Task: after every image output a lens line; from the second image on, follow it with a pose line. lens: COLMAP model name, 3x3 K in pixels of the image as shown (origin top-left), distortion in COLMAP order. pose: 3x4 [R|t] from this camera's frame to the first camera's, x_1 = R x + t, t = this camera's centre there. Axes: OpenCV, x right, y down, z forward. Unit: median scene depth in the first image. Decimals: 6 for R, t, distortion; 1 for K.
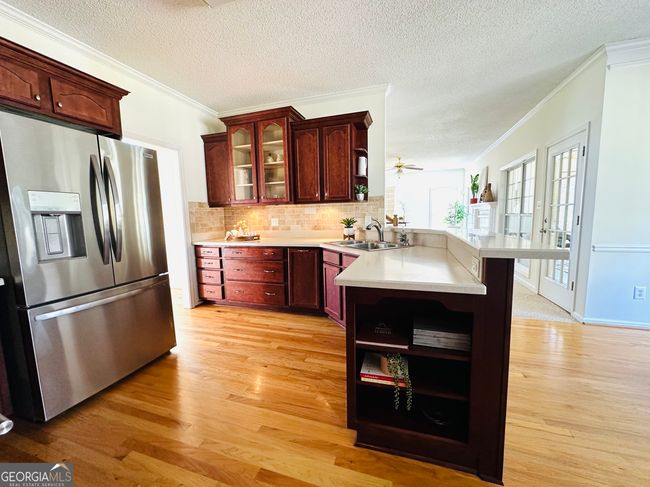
lens RADIAL K [[262.3, 0, 322.3], [0, 262.3, 243.2], [0, 0, 1]] dist [-0.001421, -0.000258]
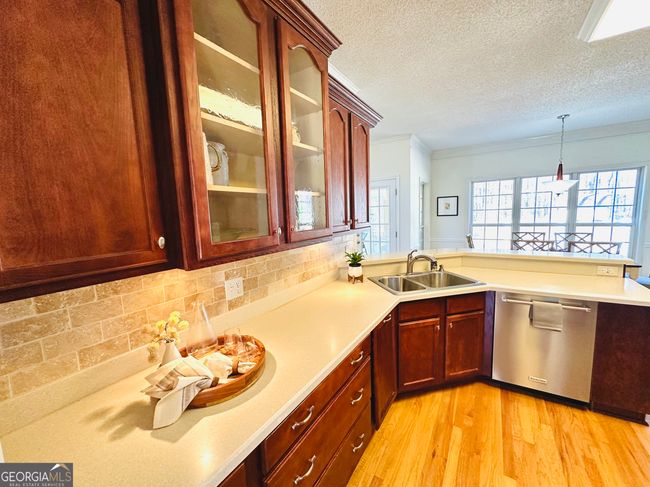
lens RADIAL K [[262.3, 0, 323.9], [0, 262.3, 242.7], [0, 0, 1]] dist [-0.001421, -0.000258]
pose [[0.249824, -0.105712, 0.962503, -0.576233], [0.138065, 0.987755, 0.072650, -0.175050], [-0.958398, 0.114739, 0.261360, 0.852430]]
